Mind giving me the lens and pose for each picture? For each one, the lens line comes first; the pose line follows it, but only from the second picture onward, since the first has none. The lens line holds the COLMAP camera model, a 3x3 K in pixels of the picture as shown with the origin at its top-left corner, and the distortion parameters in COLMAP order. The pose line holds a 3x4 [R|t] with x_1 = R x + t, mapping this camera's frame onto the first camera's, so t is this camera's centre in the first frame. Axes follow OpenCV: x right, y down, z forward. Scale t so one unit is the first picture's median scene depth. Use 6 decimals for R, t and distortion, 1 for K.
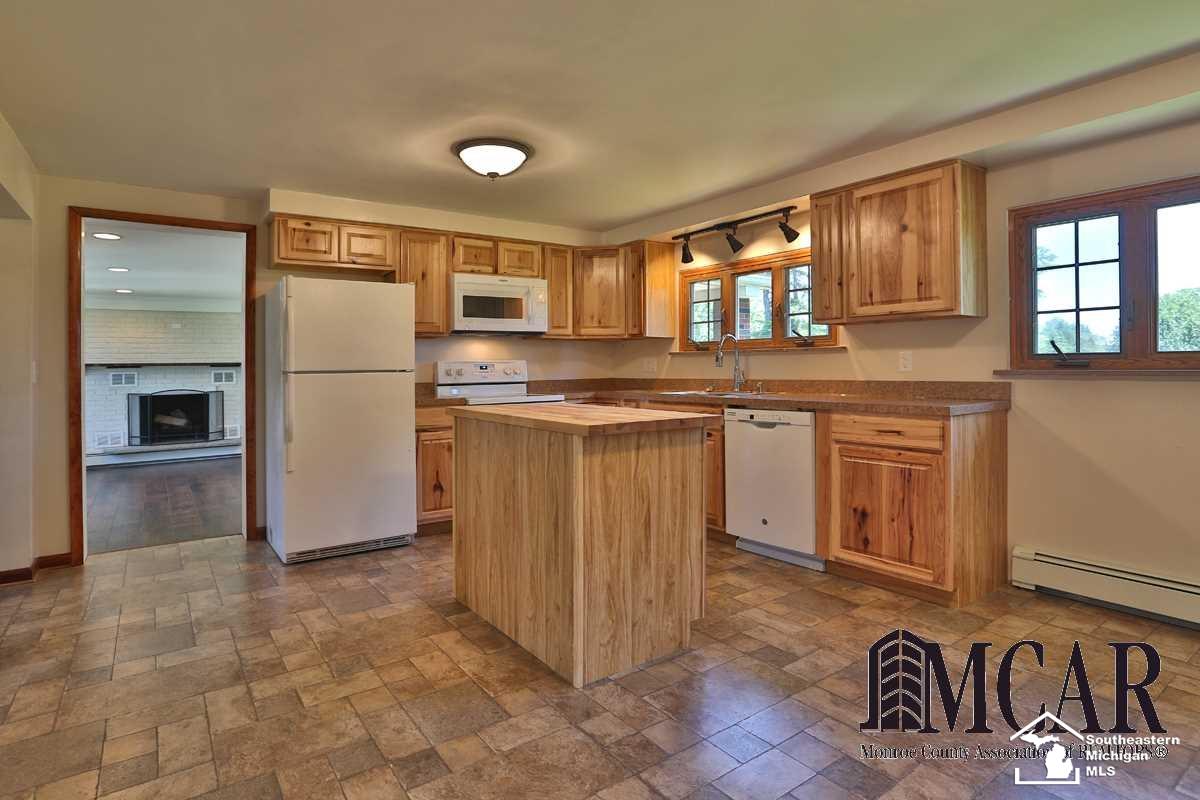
lens RADIAL K [[626.1, 0, 598.2], [0, 626.1, 355.0], [0, 0, 1]] dist [-0.035672, 0.000343]
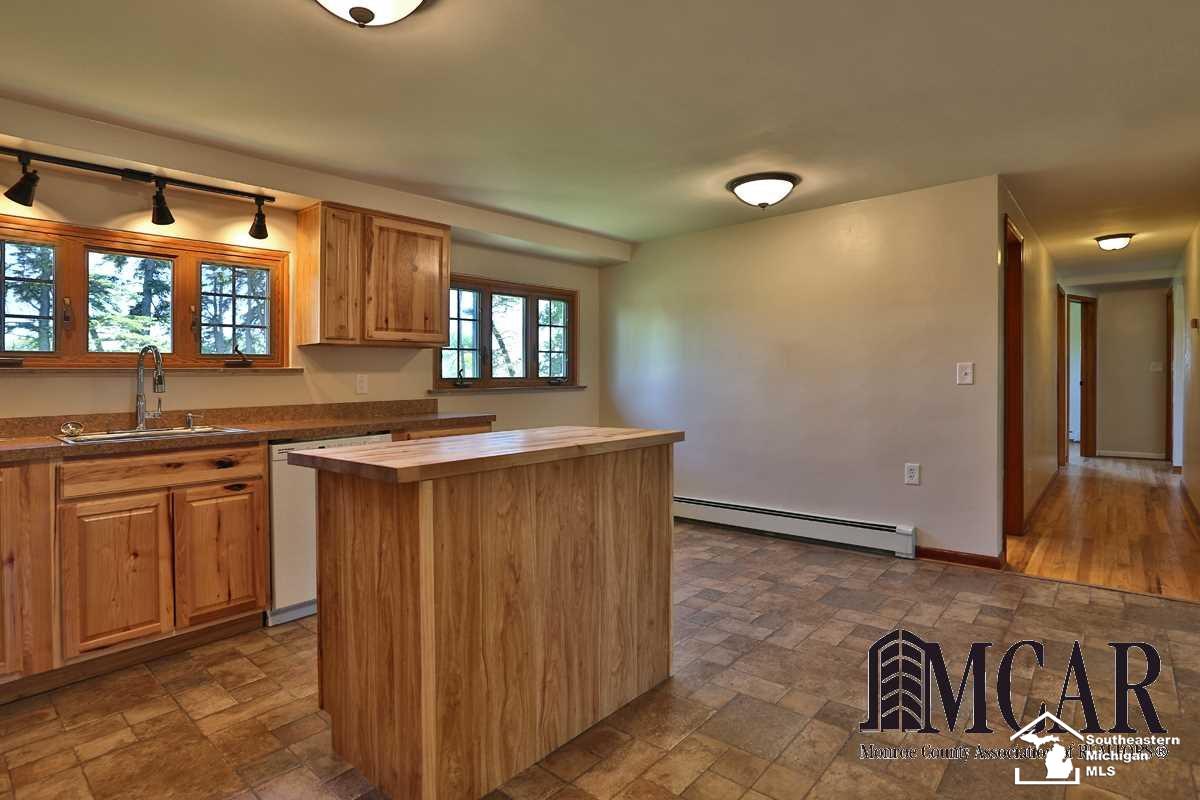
lens RADIAL K [[618.2, 0, 600.0], [0, 618.2, 400.0], [0, 0, 1]] dist [-0.033935, 0.000840]
pose [[-0.233390, -0.016539, 0.972243, -0.942561], [0.004168, 0.999829, 0.018009, 0.030197], [-0.972374, 0.008256, -0.233281, 1.234582]]
